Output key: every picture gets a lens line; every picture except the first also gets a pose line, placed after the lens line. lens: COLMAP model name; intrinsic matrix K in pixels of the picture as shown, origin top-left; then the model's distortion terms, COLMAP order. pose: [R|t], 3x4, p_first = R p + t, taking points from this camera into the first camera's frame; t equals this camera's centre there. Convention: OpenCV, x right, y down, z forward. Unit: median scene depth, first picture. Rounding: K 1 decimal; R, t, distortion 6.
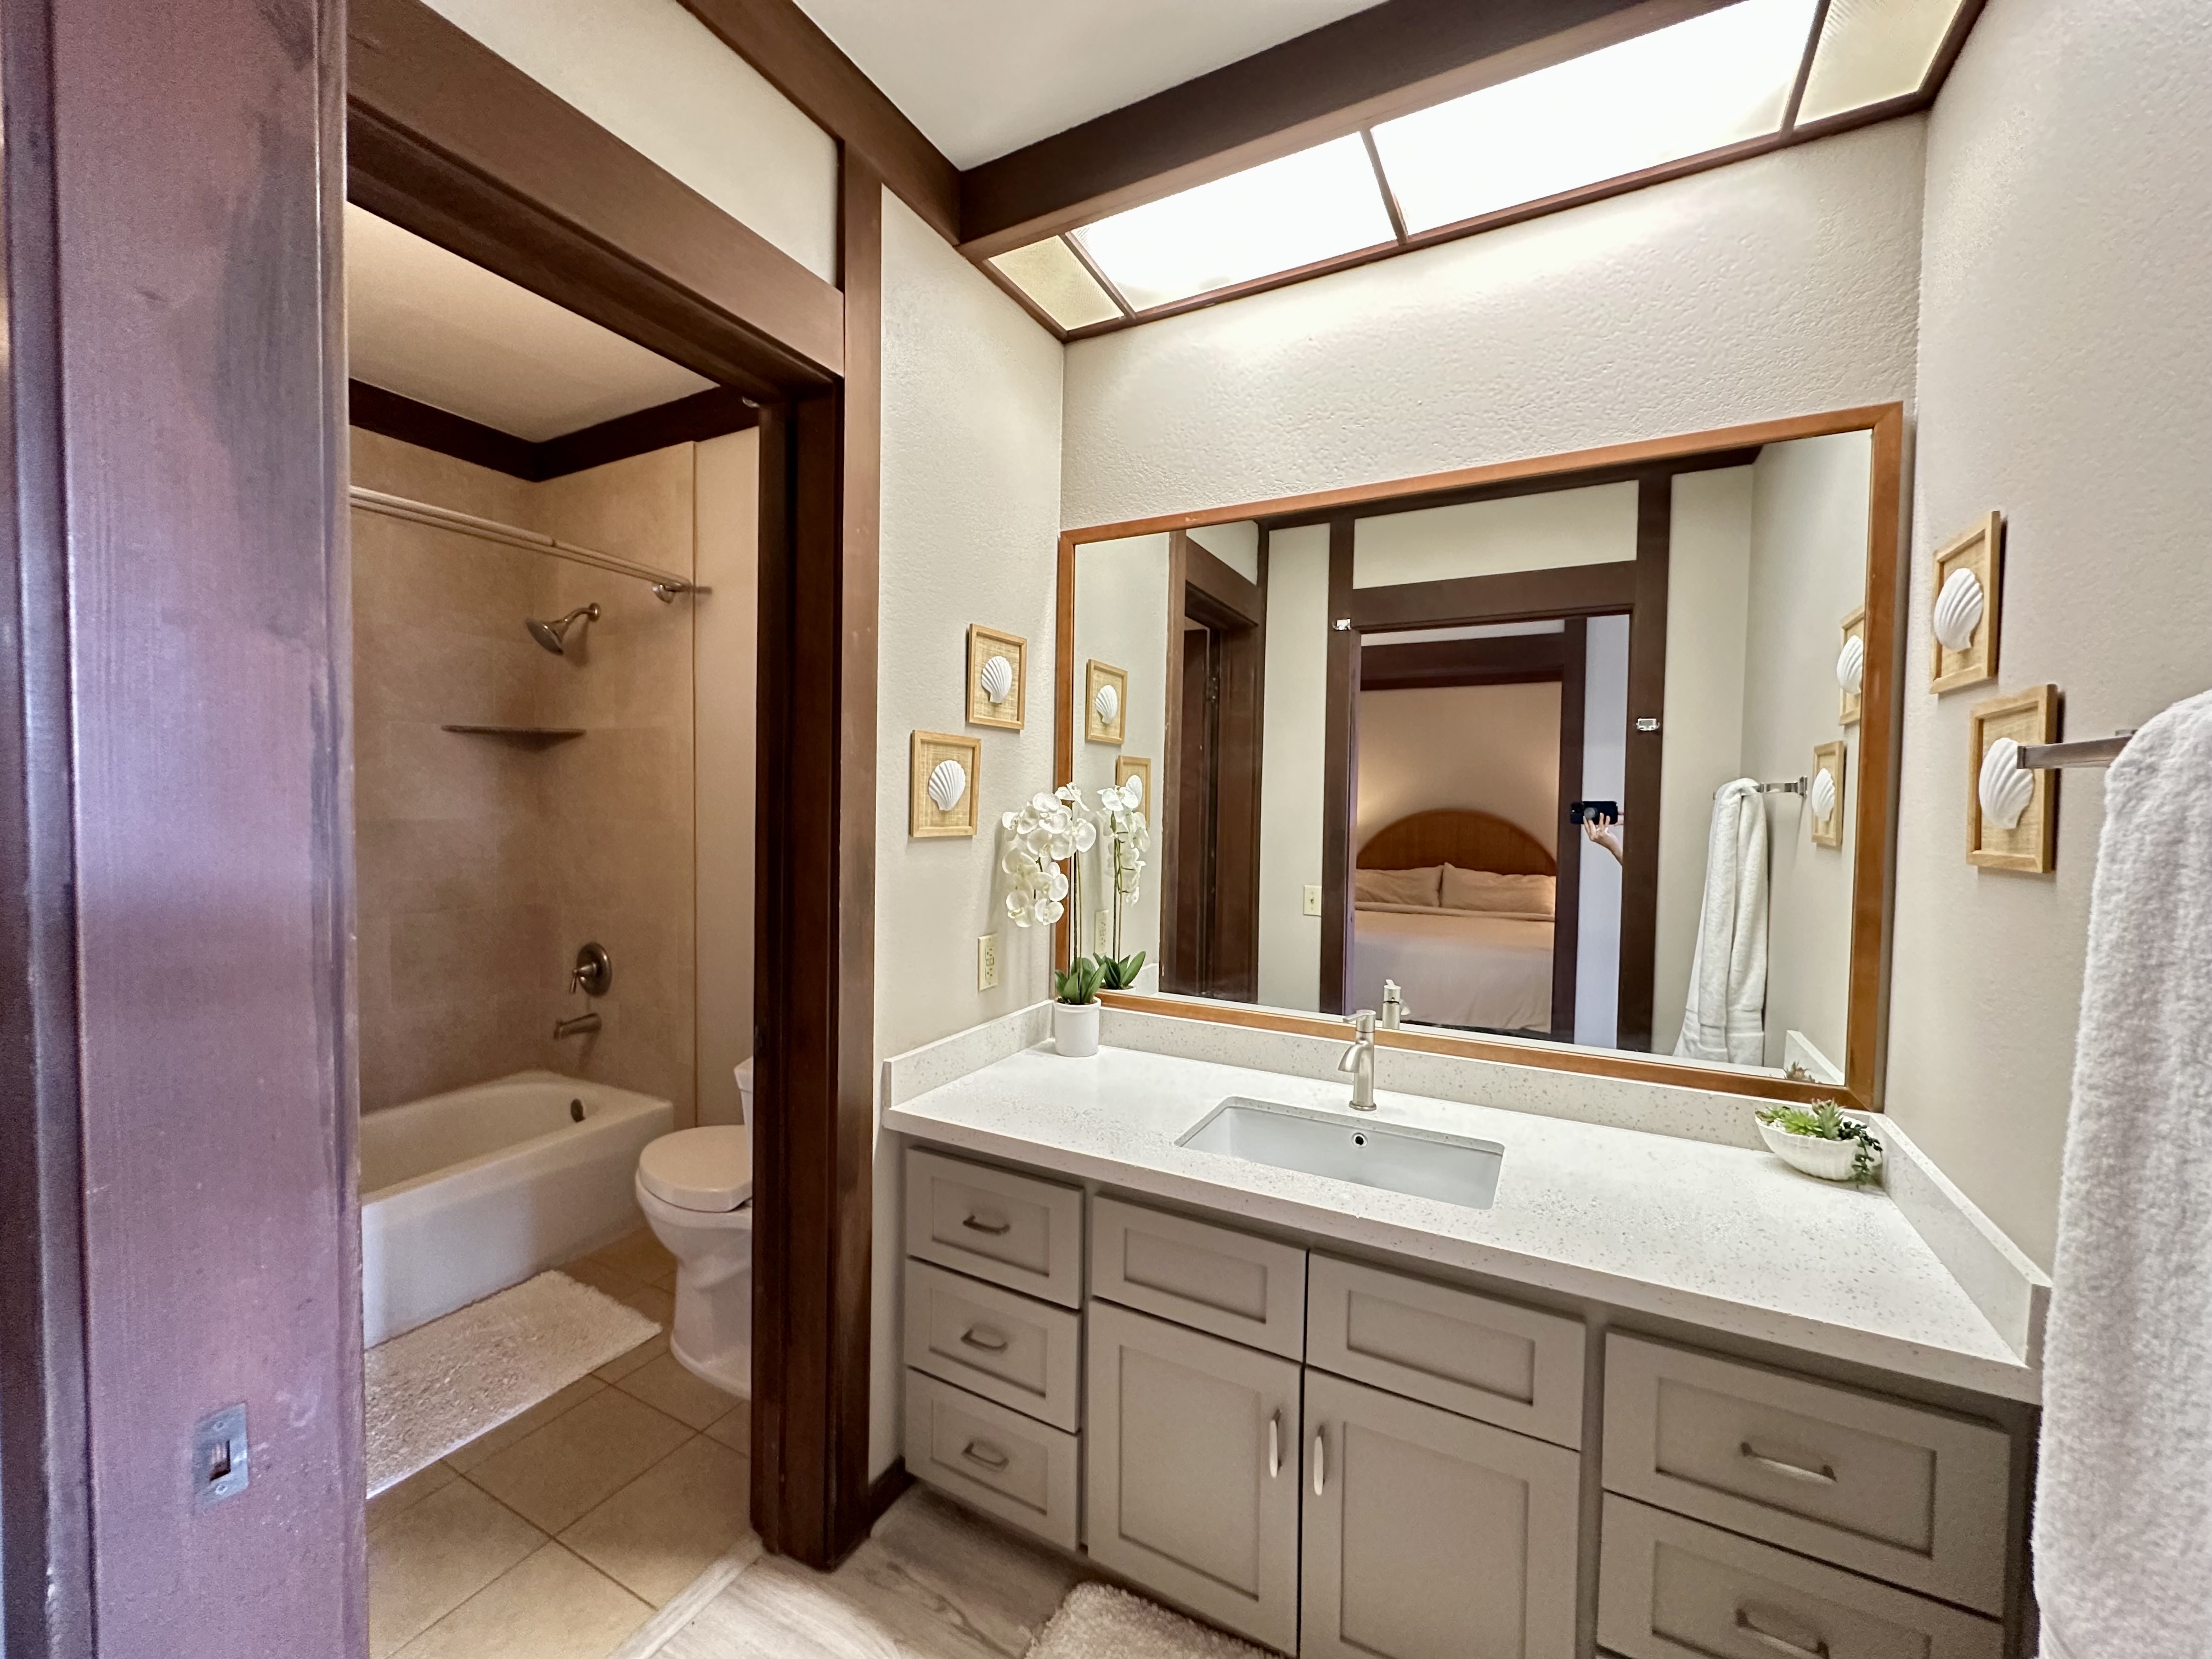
lens RADIAL K [[892.6, 0, 1111.6], [0, 892.6, 832.0], [0, 0, 1]] dist [-0.000411, -0.000705]
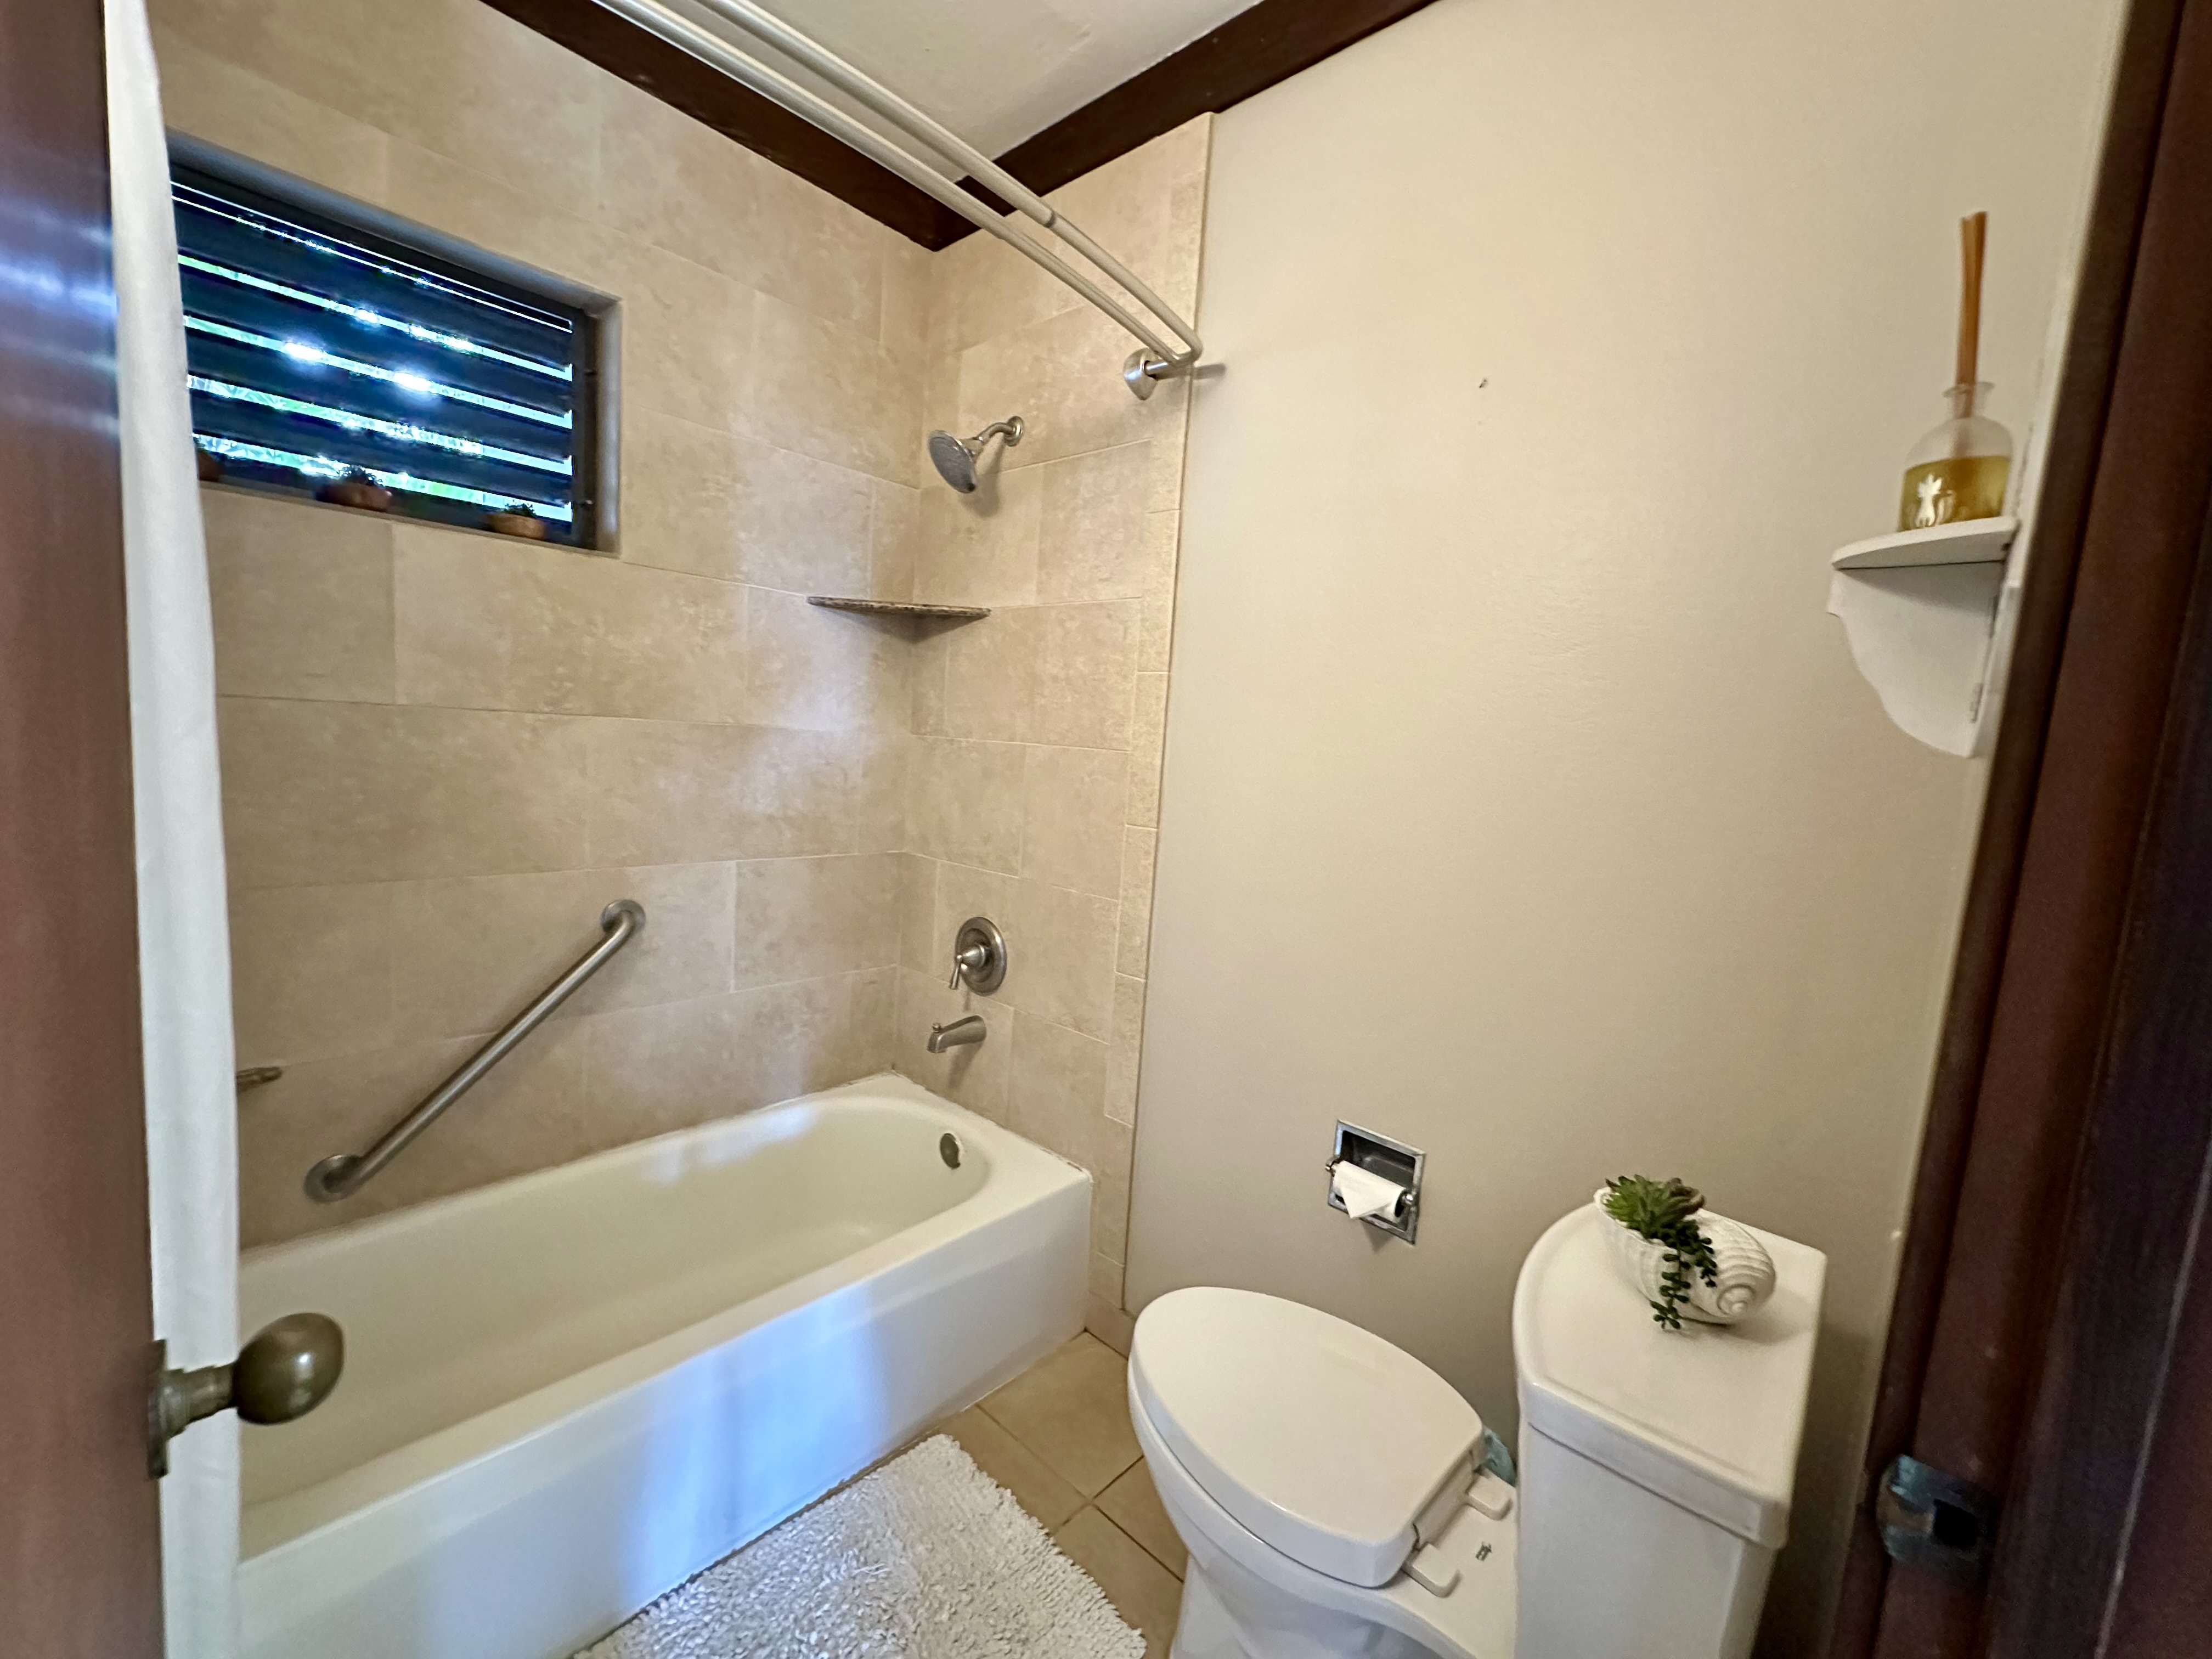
lens RADIAL K [[892.6, 0, 1094.4], [0, 892.6, 829.9], [0, 0, 1]] dist [-0.000411, -0.000705]
pose [[0.965532, 0.080770, -0.247434, -0.332287], [-0.065736, 0.995487, 0.068447, 0.002129], [0.251845, -0.049823, 0.966484, 0.354555]]
